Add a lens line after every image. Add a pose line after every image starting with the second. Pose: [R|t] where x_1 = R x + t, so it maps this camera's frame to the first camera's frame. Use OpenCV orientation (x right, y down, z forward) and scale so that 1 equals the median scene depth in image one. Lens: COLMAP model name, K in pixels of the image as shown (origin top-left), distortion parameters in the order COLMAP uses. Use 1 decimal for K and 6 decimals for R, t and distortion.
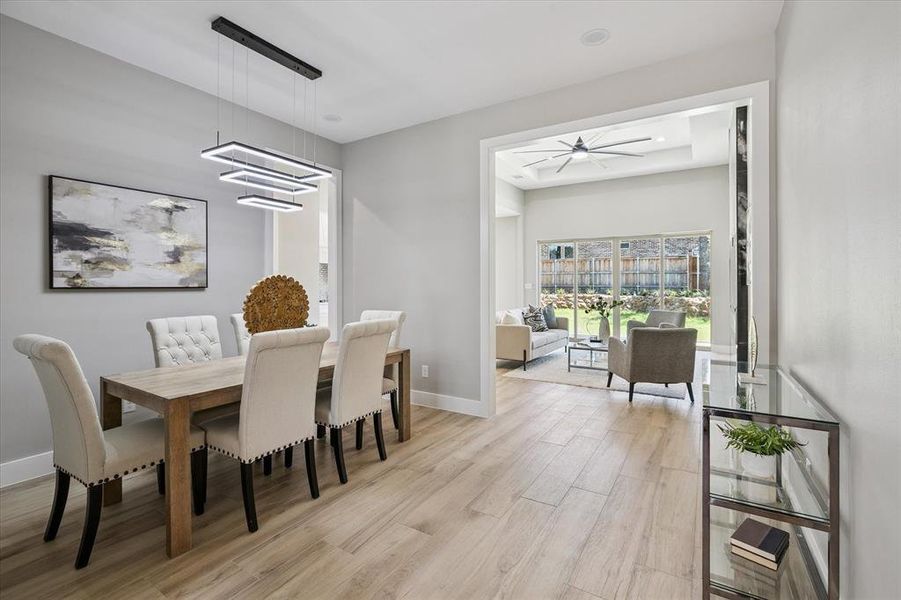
lens RADIAL K [[409.5, 0, 455.5], [0, 409.5, 290.2], [0, 0, 1]] dist [-0.023776, 0.009037]
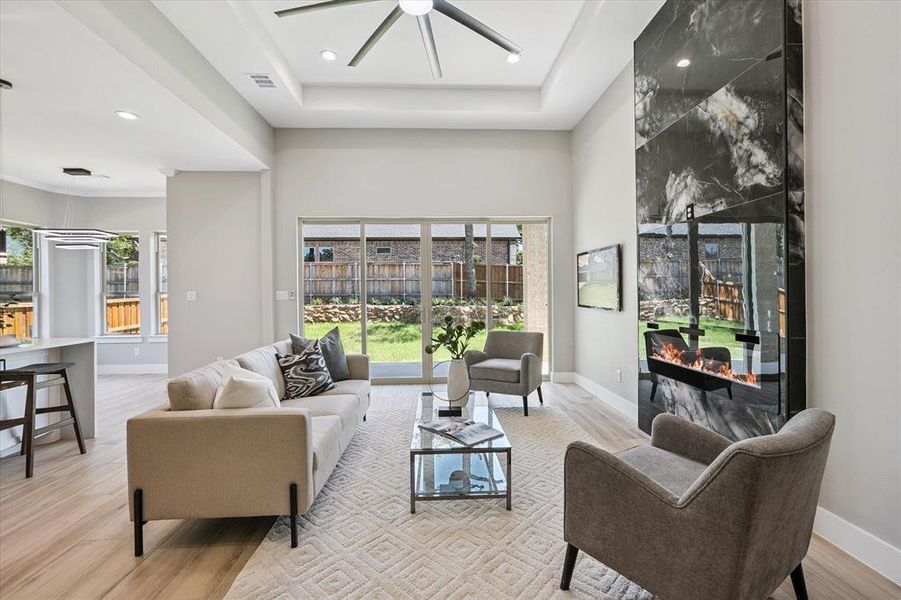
lens RADIAL K [[406.4, 0, 453.4], [0, 406.4, 296.8], [0, 0, 1]] dist [-0.038004, 0.025166]
pose [[0.825770, -0.010149, 0.563915, 0.033964], [0.013188, 0.999912, -0.001316, -0.002264], [-0.563853, 0.008524, 0.825831, 0.236976]]
